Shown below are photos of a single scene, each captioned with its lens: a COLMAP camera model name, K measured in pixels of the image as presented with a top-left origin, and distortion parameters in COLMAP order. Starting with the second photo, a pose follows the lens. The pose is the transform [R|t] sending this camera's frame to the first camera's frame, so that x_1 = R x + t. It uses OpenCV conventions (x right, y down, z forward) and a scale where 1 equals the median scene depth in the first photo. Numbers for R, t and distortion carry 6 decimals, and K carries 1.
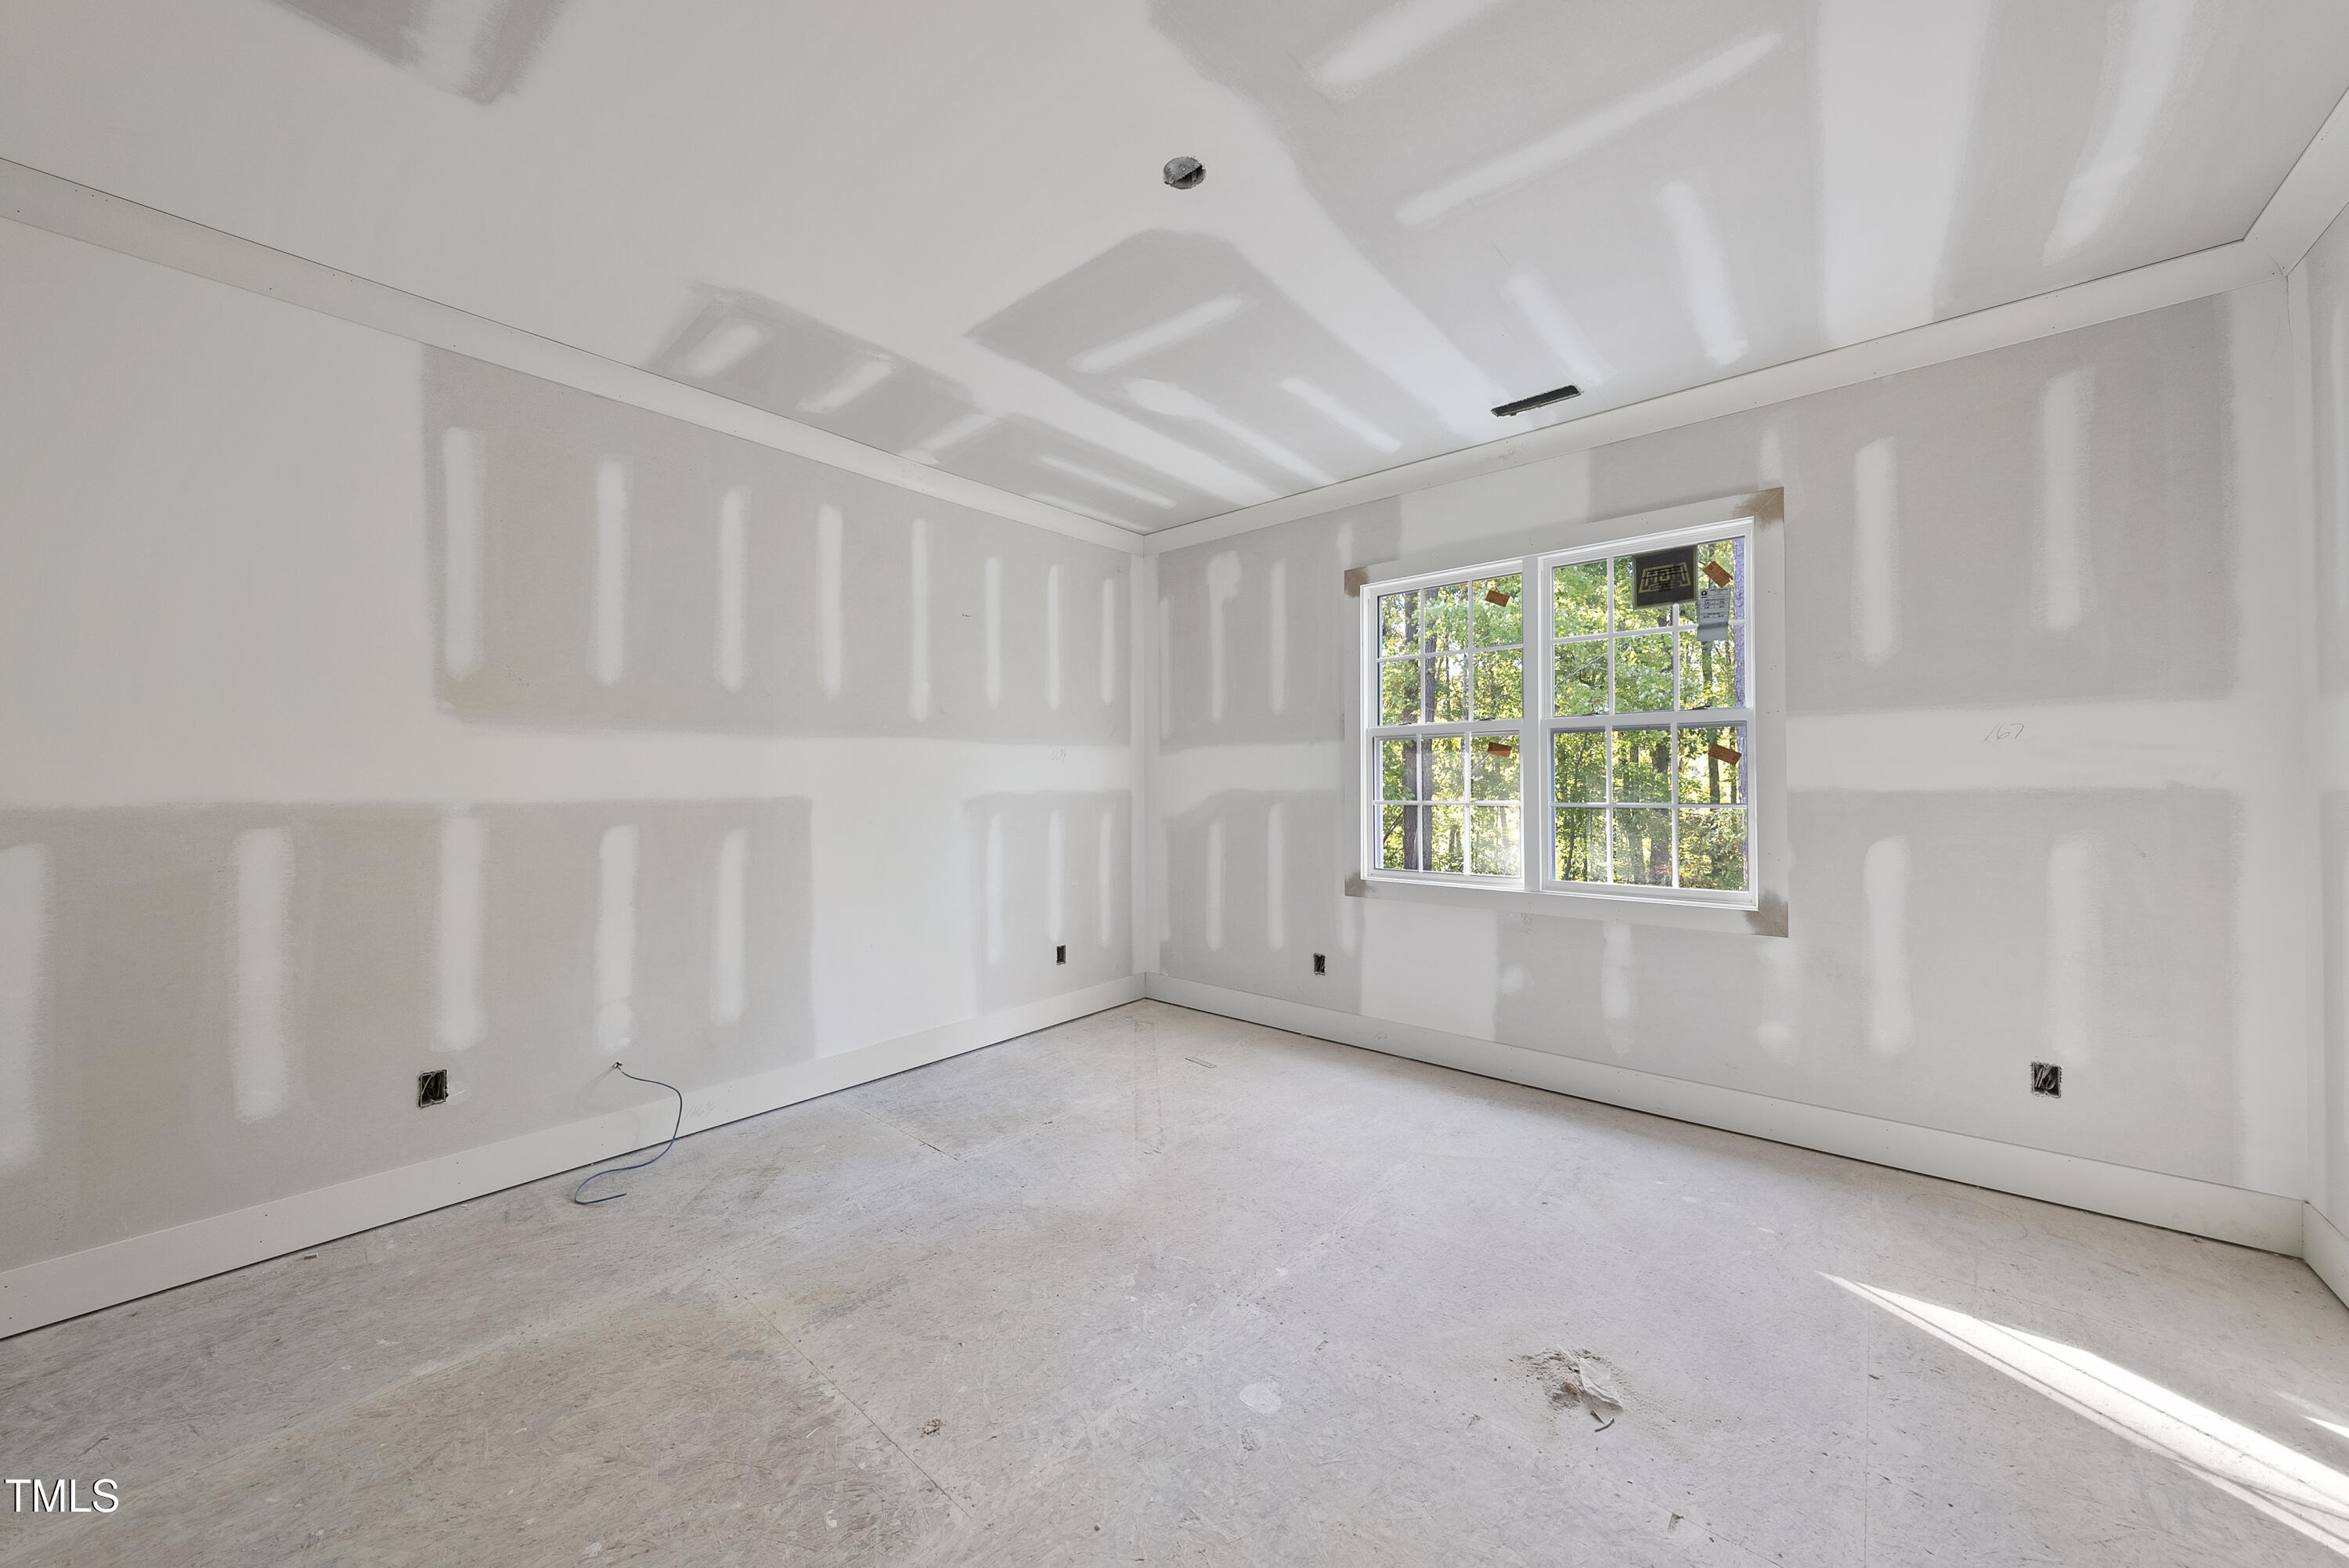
lens RADIAL K [[801.6, 0, 1180.9], [0, 801.6, 785.1], [0, 0, 1]] dist [-0.000984, -0.000179]
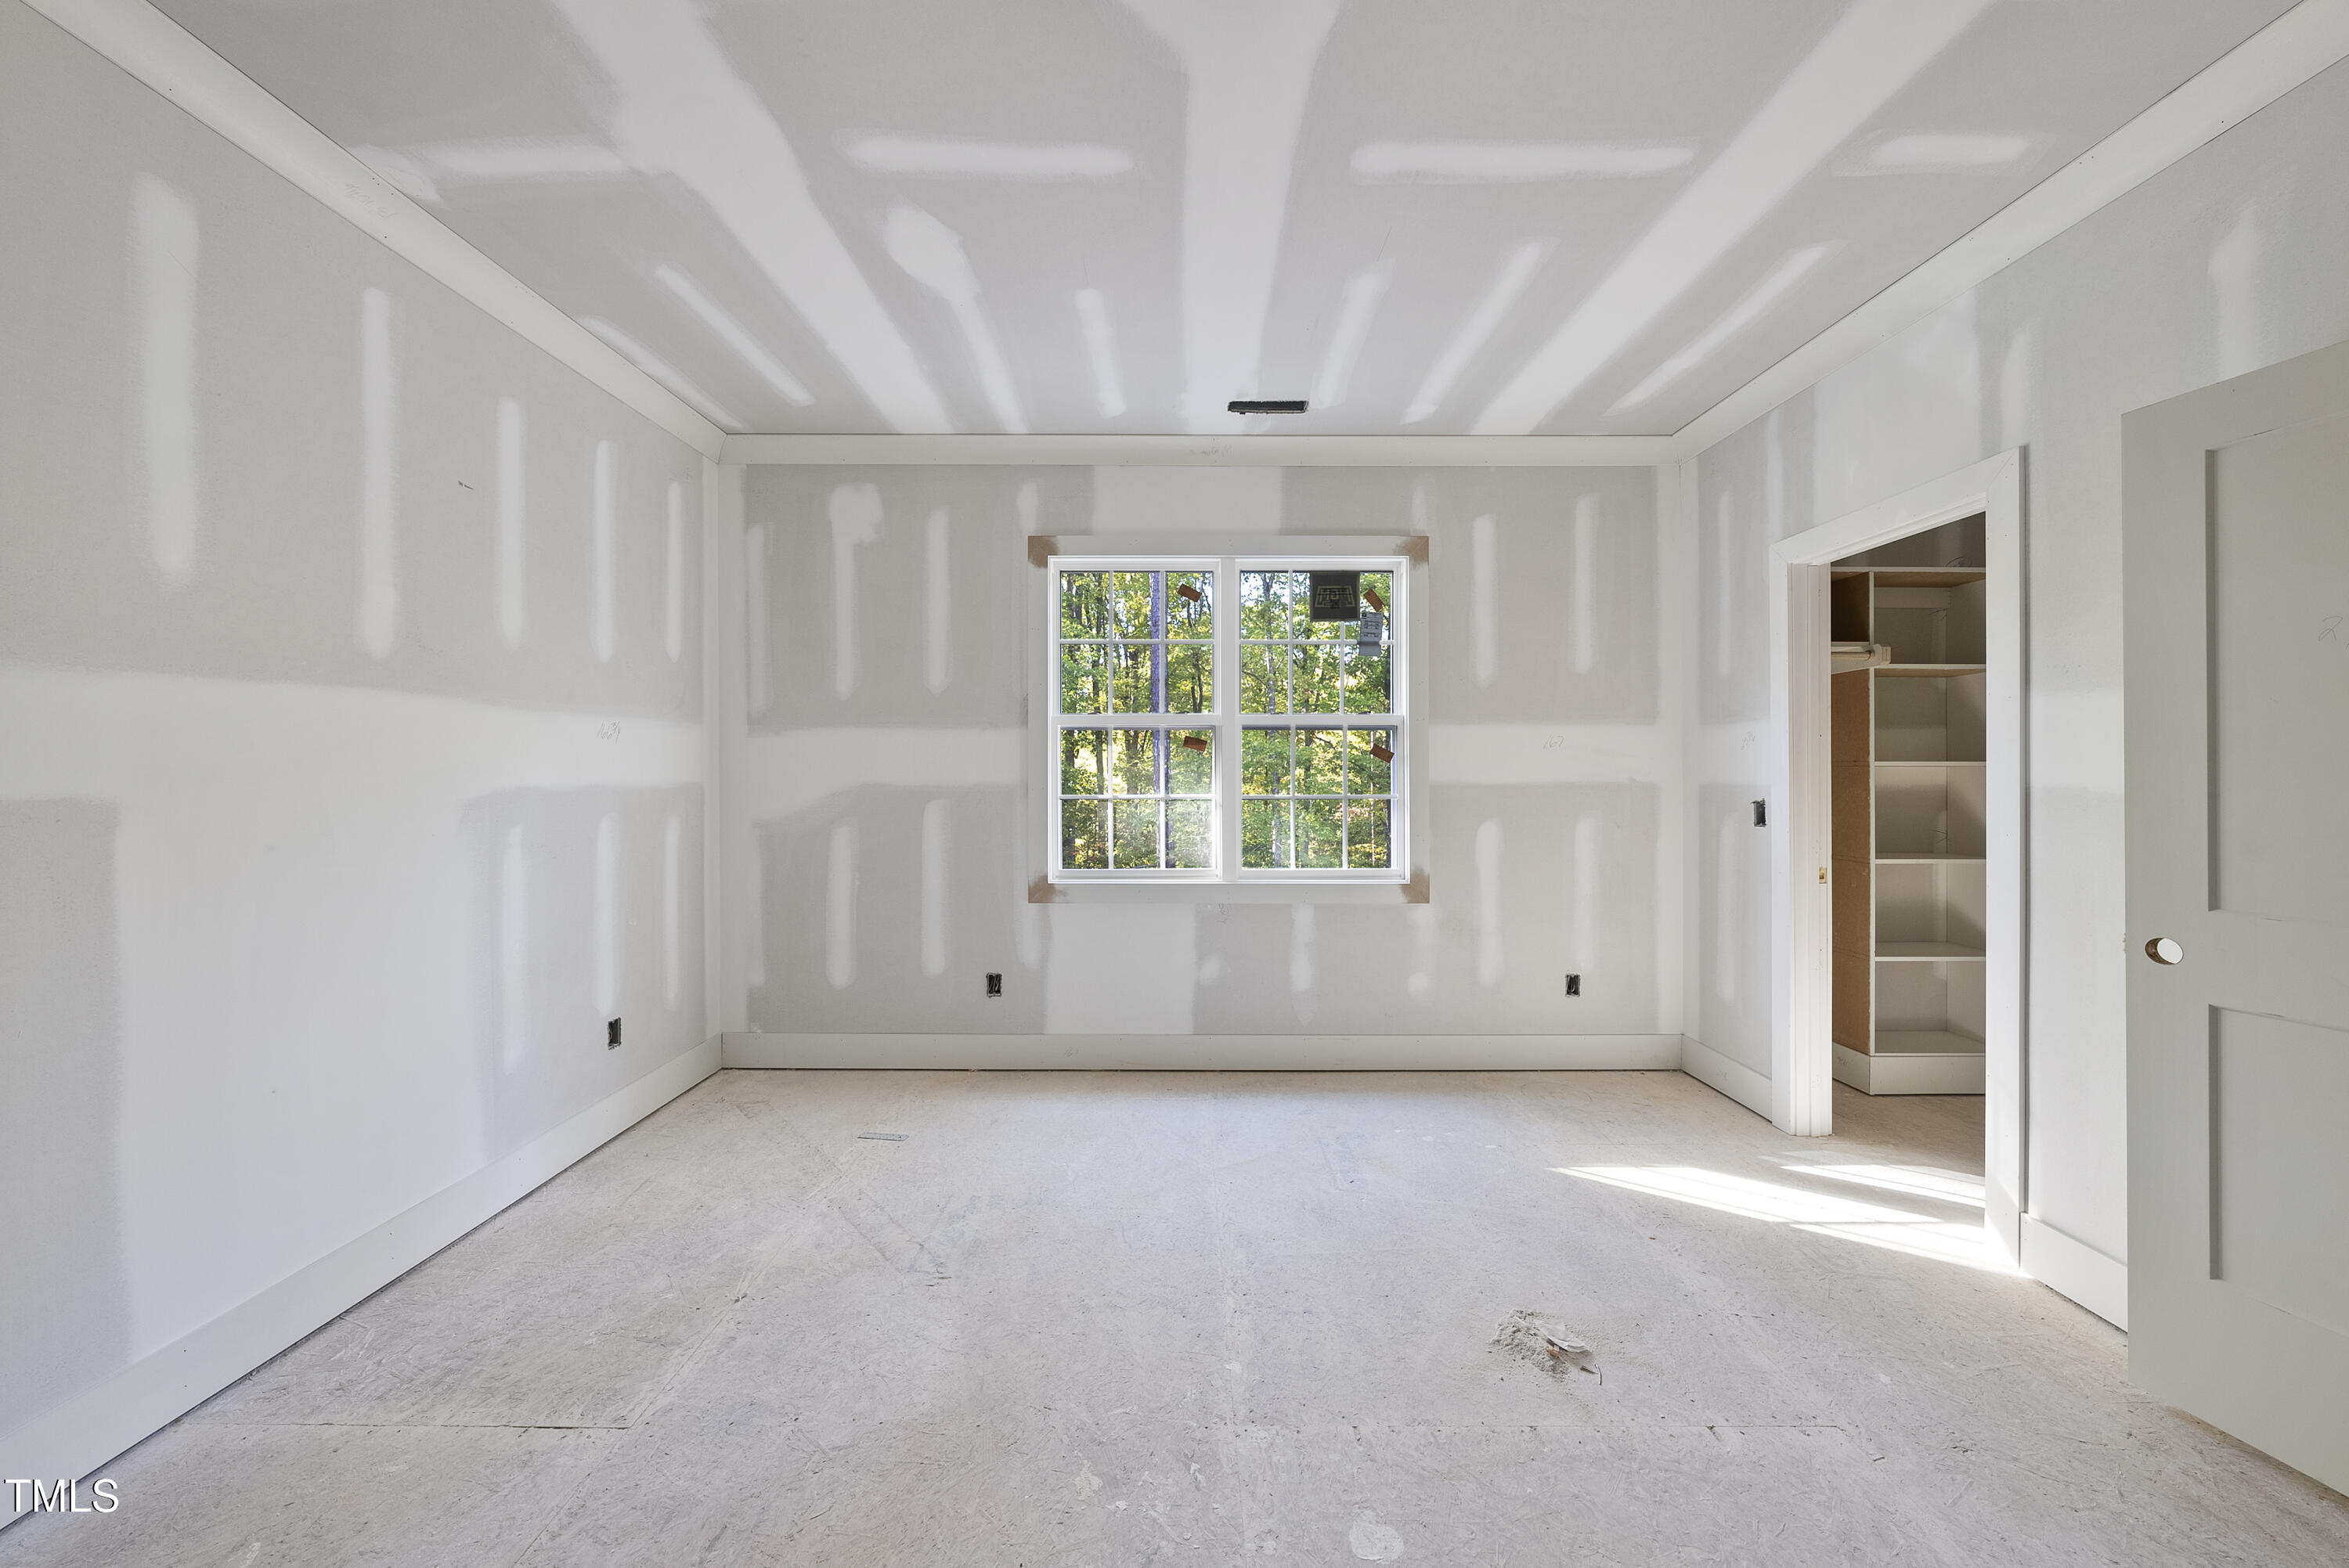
lens RADIAL K [[801.6, 0, 1169.2], [0, 801.6, 783.6], [0, 0, 1]] dist [-0.000984, -0.000179]
pose [[0.770034, -0.001275, 0.638002, -0.296696], [-0.003146, 0.999978, 0.005796, 0.000381], [-0.637996, -0.006471, 0.770013, 0.268806]]
